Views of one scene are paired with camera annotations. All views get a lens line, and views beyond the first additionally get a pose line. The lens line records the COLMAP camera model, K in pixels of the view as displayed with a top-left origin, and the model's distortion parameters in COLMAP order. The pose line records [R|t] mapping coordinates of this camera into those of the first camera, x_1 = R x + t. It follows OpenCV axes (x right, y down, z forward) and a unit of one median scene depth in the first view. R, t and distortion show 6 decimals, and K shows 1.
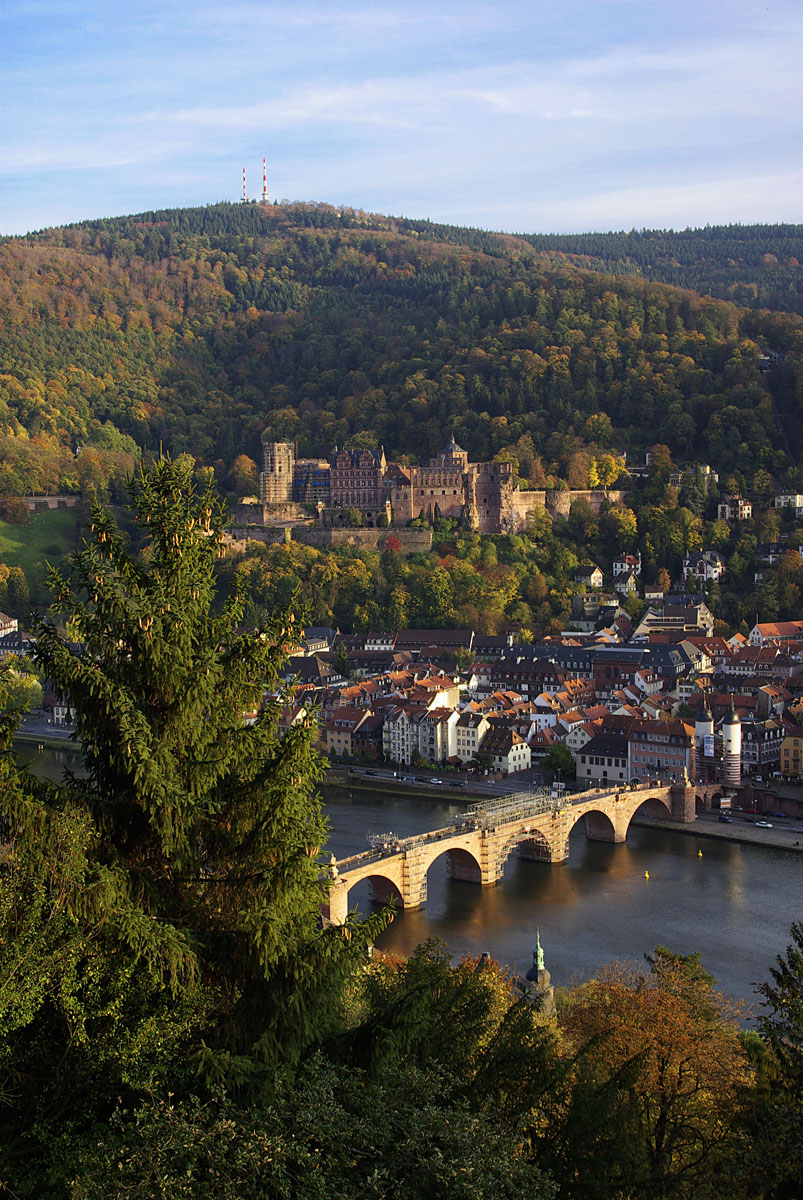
lens RADIAL K [[1580.2, 0, 401.7], [0, 1580.2, 595.7], [0, 0, 1]] dist [-0.037098, 0.000000]
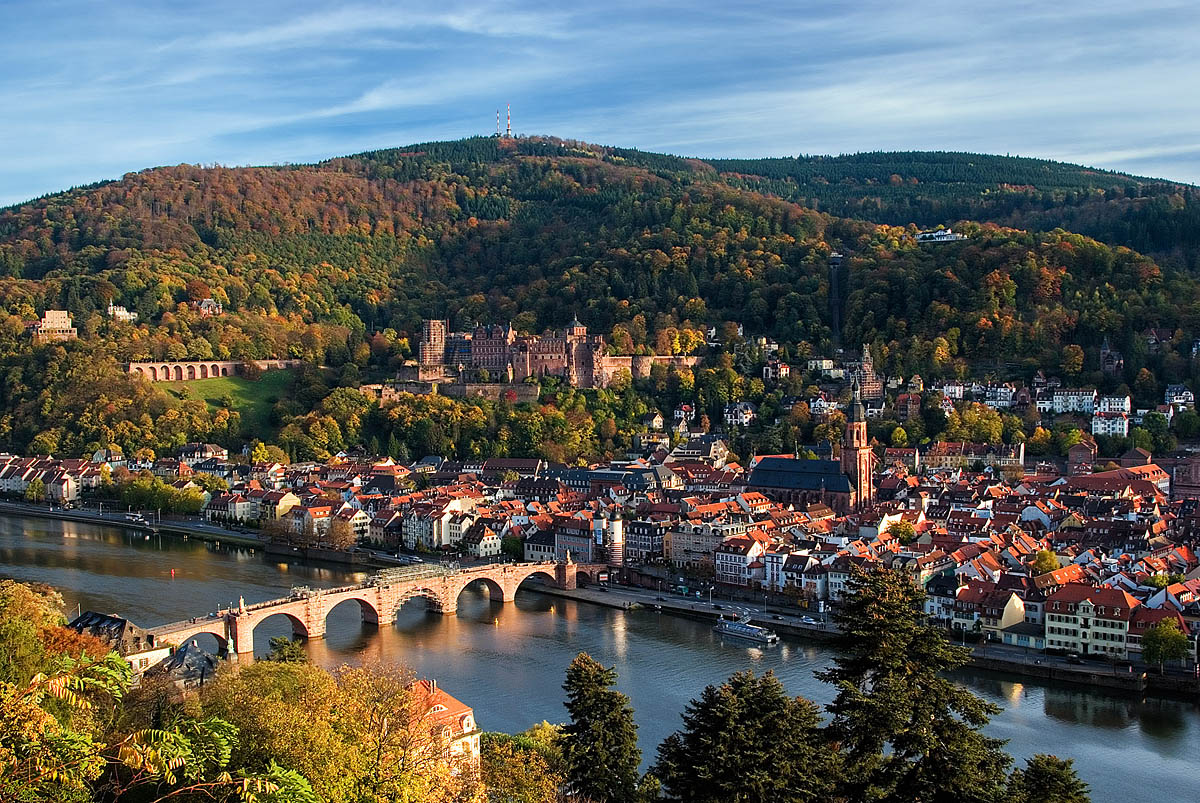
lens RADIAL K [[1258.2, 0, 599.6], [0, 1258.2, 407.2], [0, 0, 1]] dist [-0.102851, 0.000000]
pose [[0.998468, 0.005120, -0.055097, 0.107045], [-0.006678, 0.999582, -0.028120, 0.005286], [0.054930, 0.028444, 0.998085, -0.044789]]
